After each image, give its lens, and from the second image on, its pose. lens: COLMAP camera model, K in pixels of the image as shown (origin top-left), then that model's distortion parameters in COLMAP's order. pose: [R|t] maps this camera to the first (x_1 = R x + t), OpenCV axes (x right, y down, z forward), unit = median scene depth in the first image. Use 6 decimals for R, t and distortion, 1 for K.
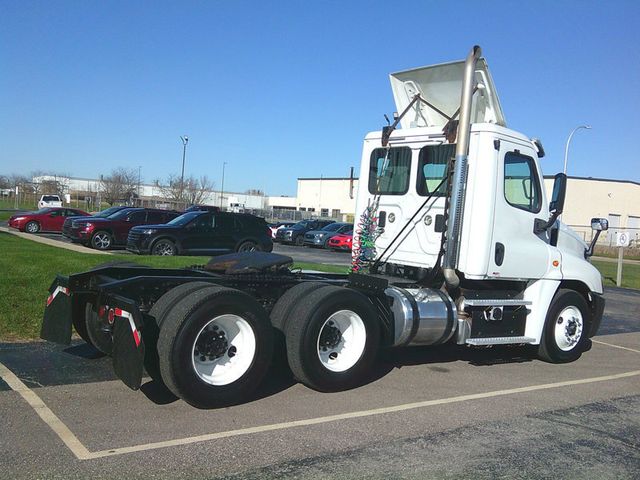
lens RADIAL K [[653.0, 0, 316.7], [0, 653.0, 242.1], [0, 0, 1]] dist [0.125362, -0.236965]
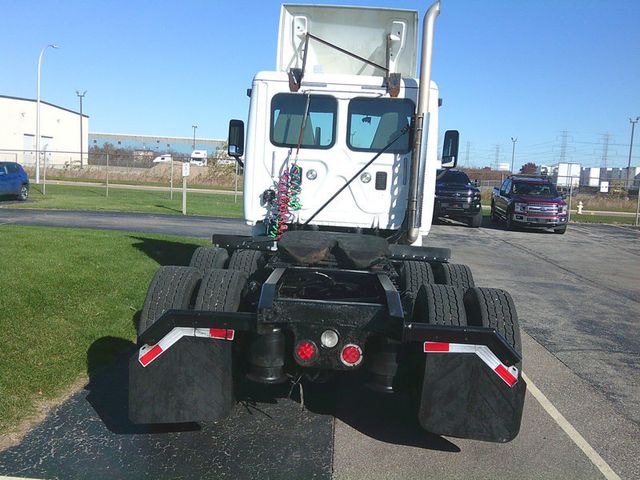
lens RADIAL K [[653.0, 0, 316.7], [0, 653.0, 242.1], [0, 0, 1]] dist [0.125362, -0.236965]
pose [[0.652661, -0.115452, 0.748802, -0.567187], [0.023832, 0.990961, 0.132016, -0.064149], [-0.757275, -0.068316, 0.649513, 0.408033]]
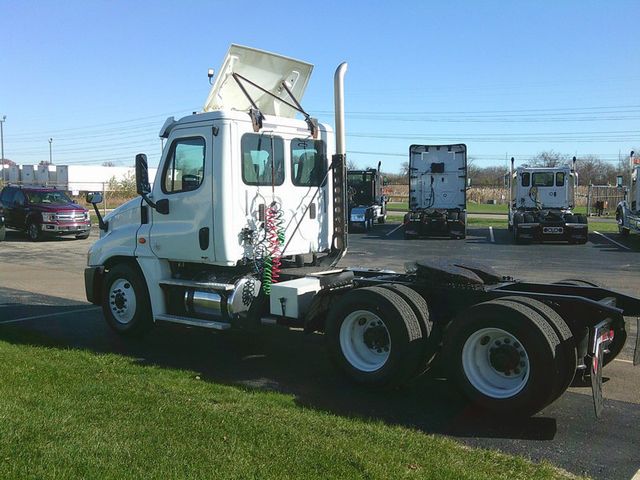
lens RADIAL K [[665.4, 0, 320.5], [0, 665.4, 259.5], [0, 0, 1]] dist [0.049253, 0.002635]
pose [[-0.254947, -0.176445, 0.950720, -0.842784], [0.012845, 0.982506, 0.185789, -0.146467], [-0.966870, 0.059578, -0.248221, 1.182303]]
